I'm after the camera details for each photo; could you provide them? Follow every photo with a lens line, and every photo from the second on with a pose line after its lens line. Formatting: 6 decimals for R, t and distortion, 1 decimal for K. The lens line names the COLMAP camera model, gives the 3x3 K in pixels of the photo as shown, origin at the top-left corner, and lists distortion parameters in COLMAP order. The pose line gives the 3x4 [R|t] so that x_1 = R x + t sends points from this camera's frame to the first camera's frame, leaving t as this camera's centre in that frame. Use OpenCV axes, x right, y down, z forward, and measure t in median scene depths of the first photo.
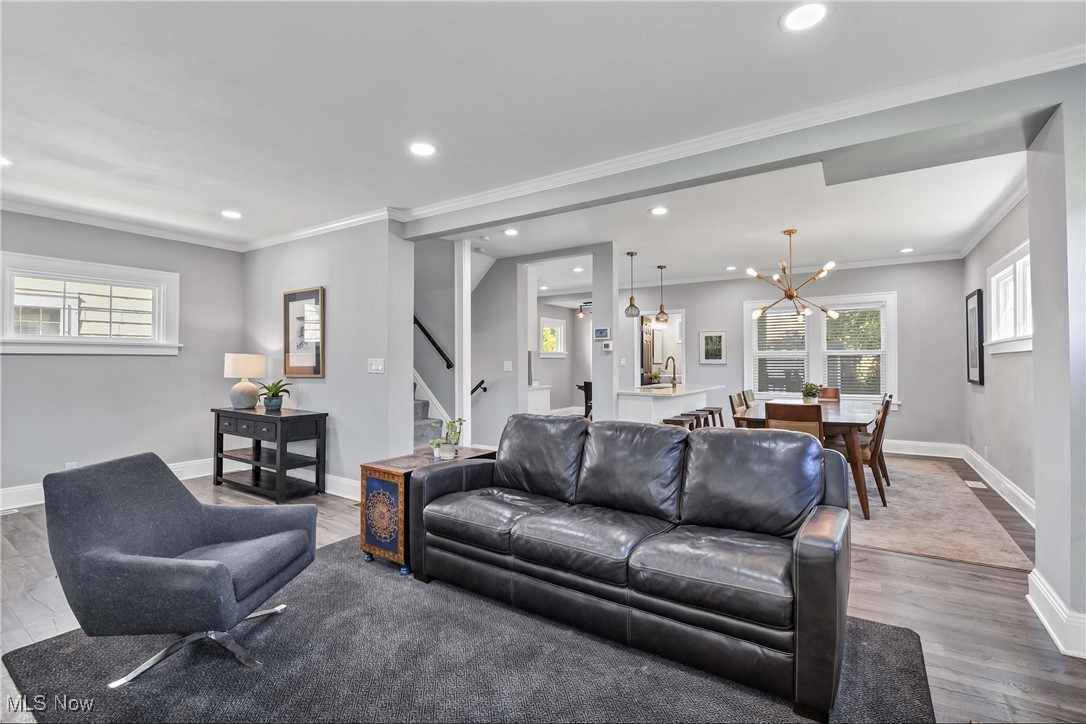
lens RADIAL K [[486.6, 0, 549.0], [0, 486.6, 357.6], [0, 0, 1]] dist [-0.010133, -0.003858]
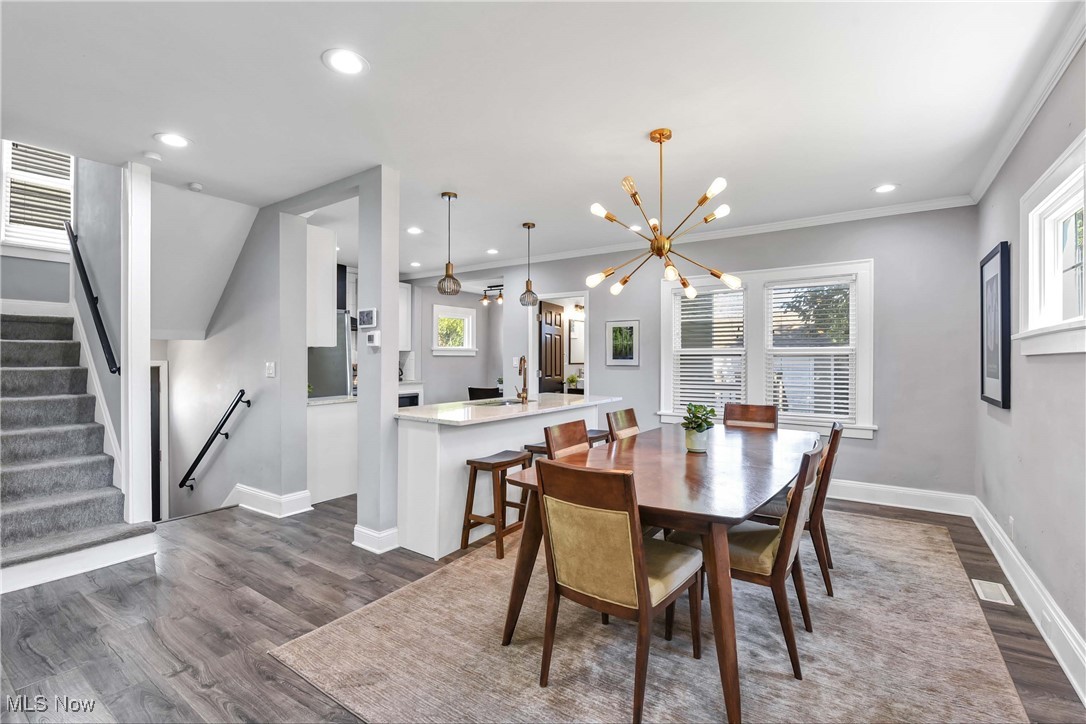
lens RADIAL K [[486.6, 0, 544.4], [0, 486.6, 361.3], [0, 0, 1]] dist [-0.010133, -0.003858]
pose [[0.999746, 0.004756, -0.022036, 0.347288], [-0.004437, 0.999885, 0.014512, -0.005330], [0.022103, -0.014411, 0.999652, 0.400274]]
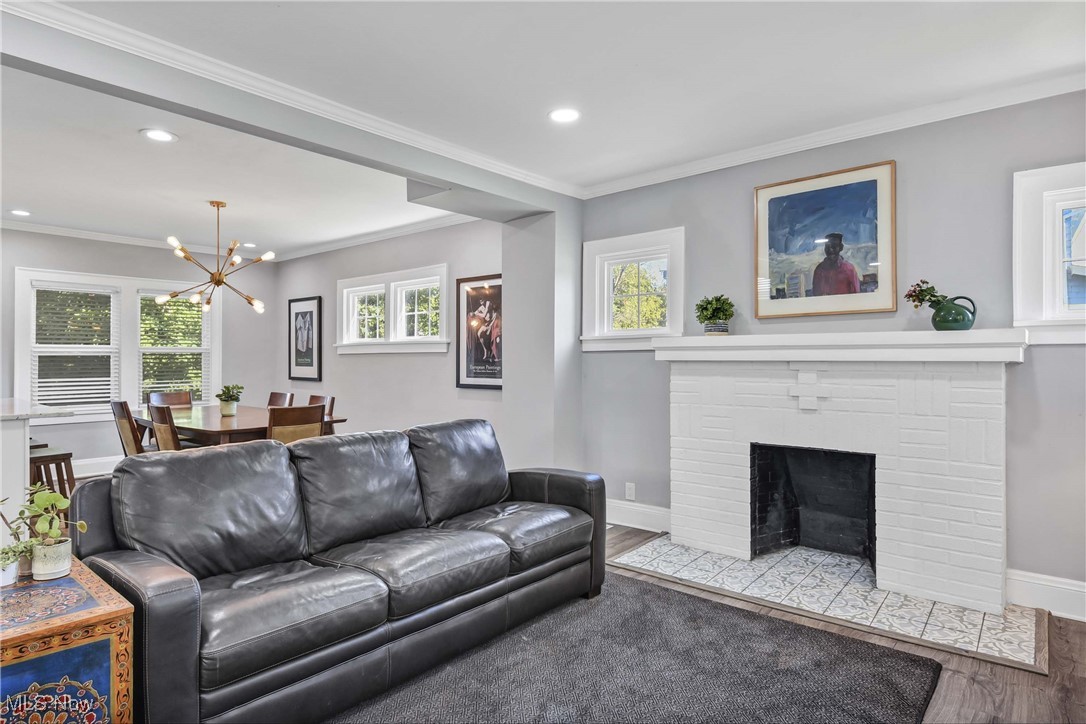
lens RADIAL K [[599.4, 0, 552.6], [0, 599.4, 356.8], [0, 0, 1]] dist [0.007046, 0.001578]
pose [[0.120851, 0.006478, 0.992650, -0.418833], [-0.008953, 0.999945, -0.005436, 0.002772], [-0.992630, -0.008231, 0.120902, 0.282210]]
